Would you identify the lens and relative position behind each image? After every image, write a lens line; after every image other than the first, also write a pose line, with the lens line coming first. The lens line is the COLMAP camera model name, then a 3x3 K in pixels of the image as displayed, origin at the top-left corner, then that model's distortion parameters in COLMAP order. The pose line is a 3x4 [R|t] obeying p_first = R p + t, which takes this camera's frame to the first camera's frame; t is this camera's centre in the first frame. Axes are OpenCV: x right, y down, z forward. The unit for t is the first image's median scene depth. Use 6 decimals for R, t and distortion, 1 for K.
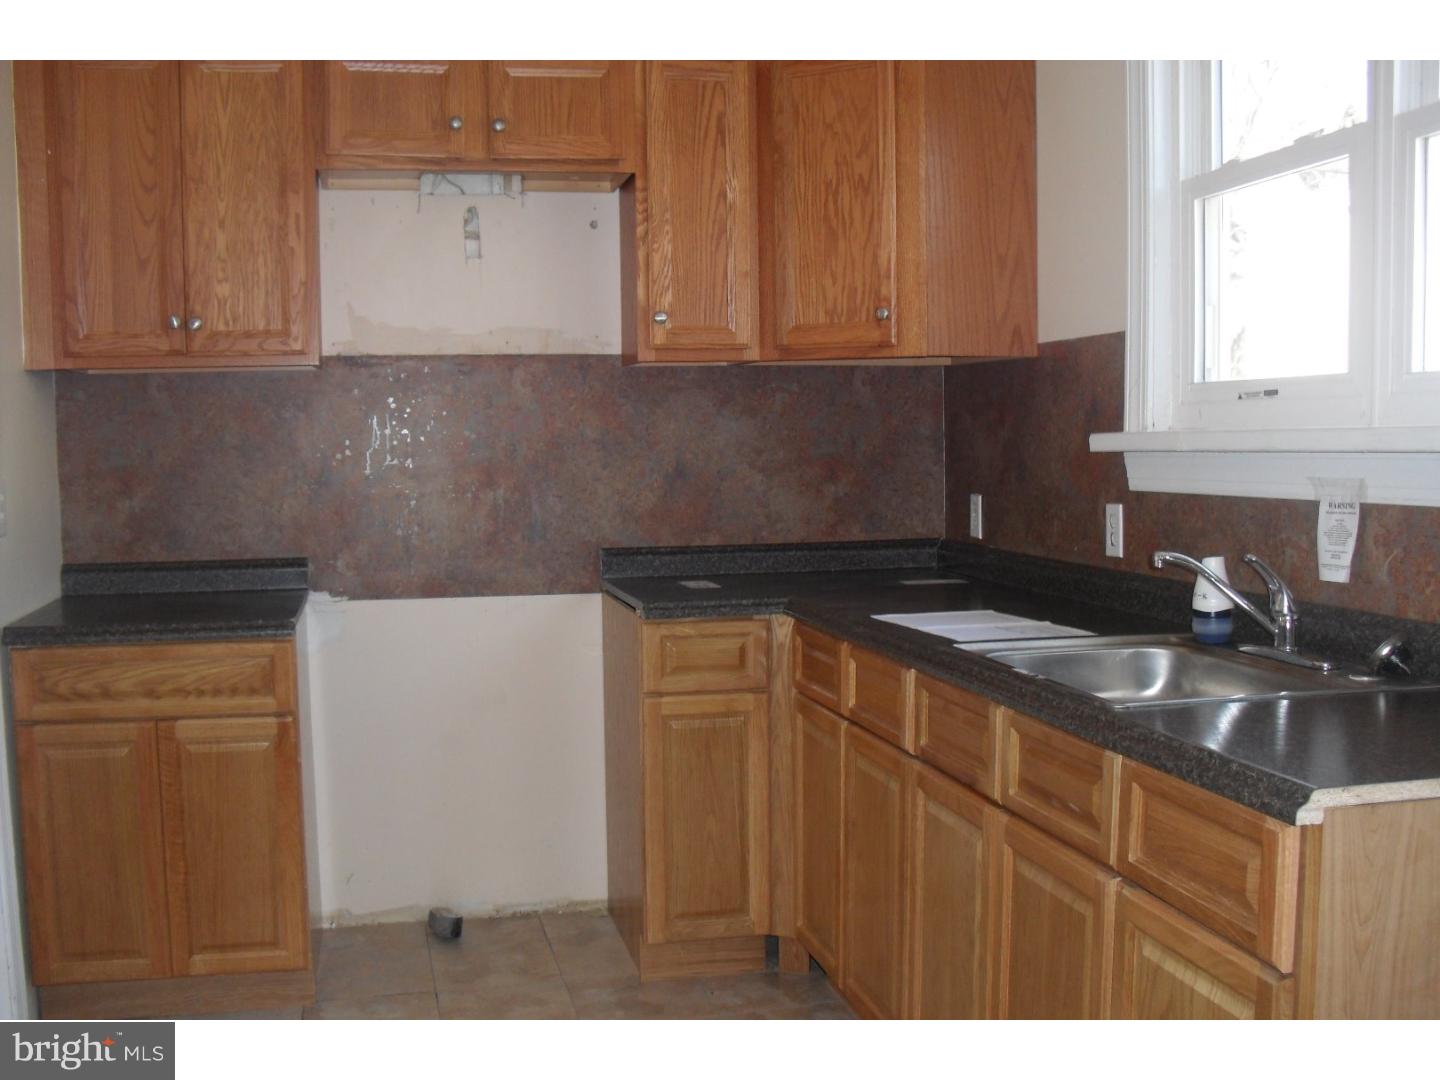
lens RADIAL K [[1481.9, 0, 711.6], [0, 1481.9, 536.5], [0, 0, 1]] dist [-0.141242, 0.000000]
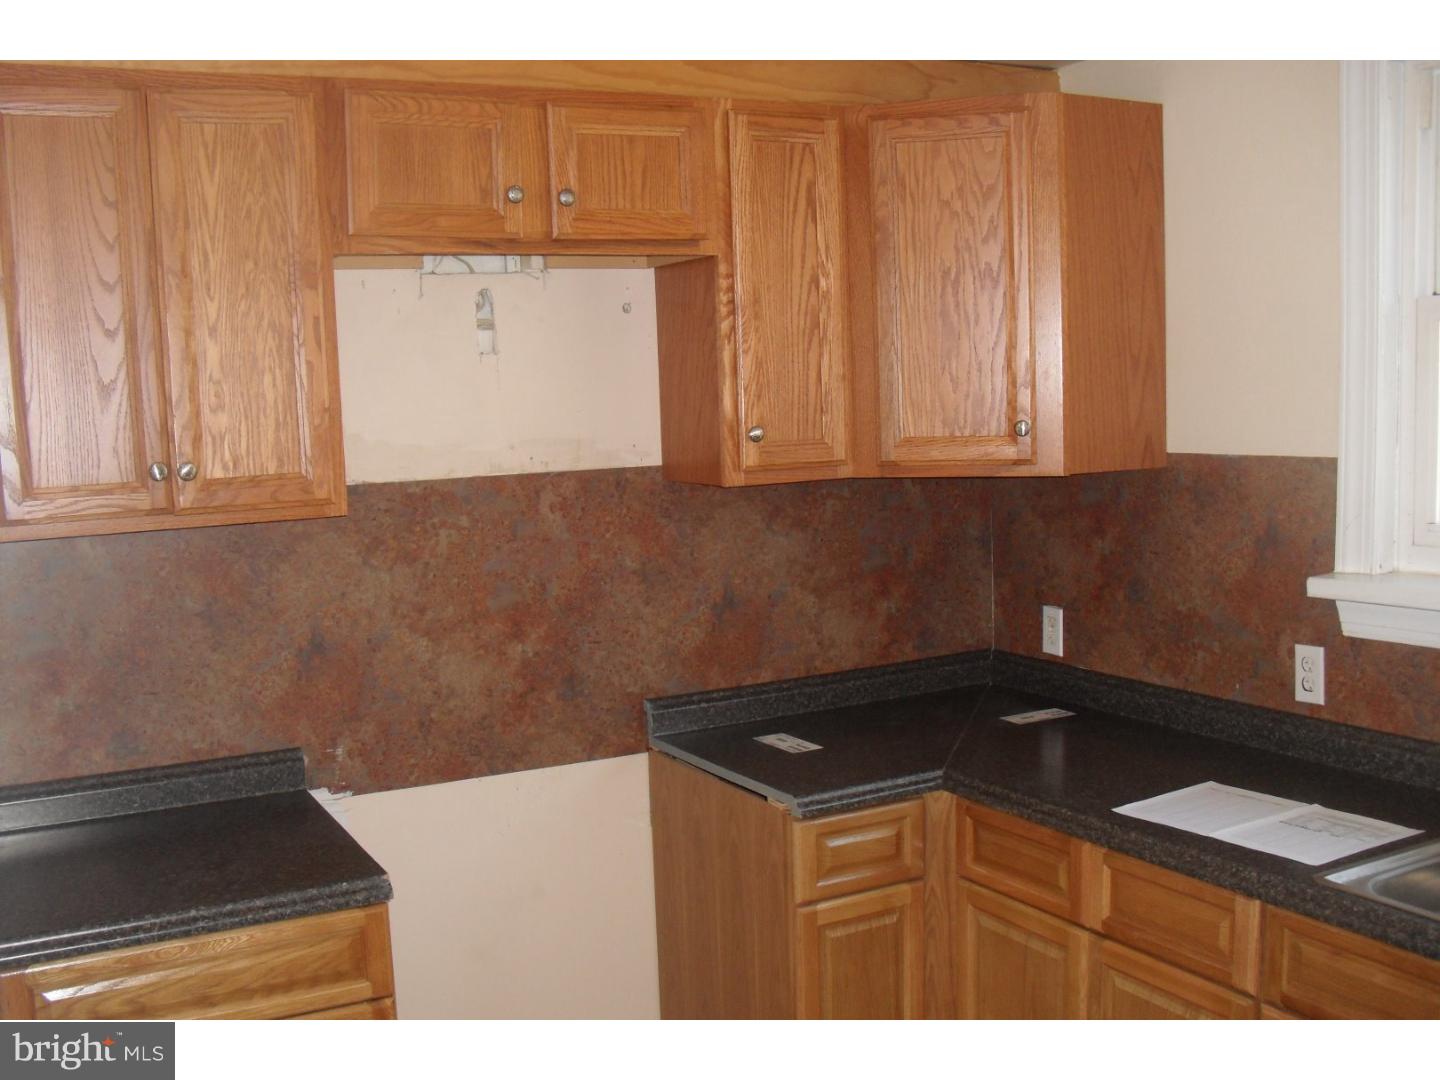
lens RADIAL K [[1481.9, 0, 723.6], [0, 1481.9, 548.8], [0, 0, 1]] dist [-0.141242, 0.000000]
pose [[0.961817, -0.051209, 0.268859, -0.280793], [0.042571, 0.998376, 0.037866, -0.118306], [-0.270362, -0.024975, 0.962435, 0.214009]]
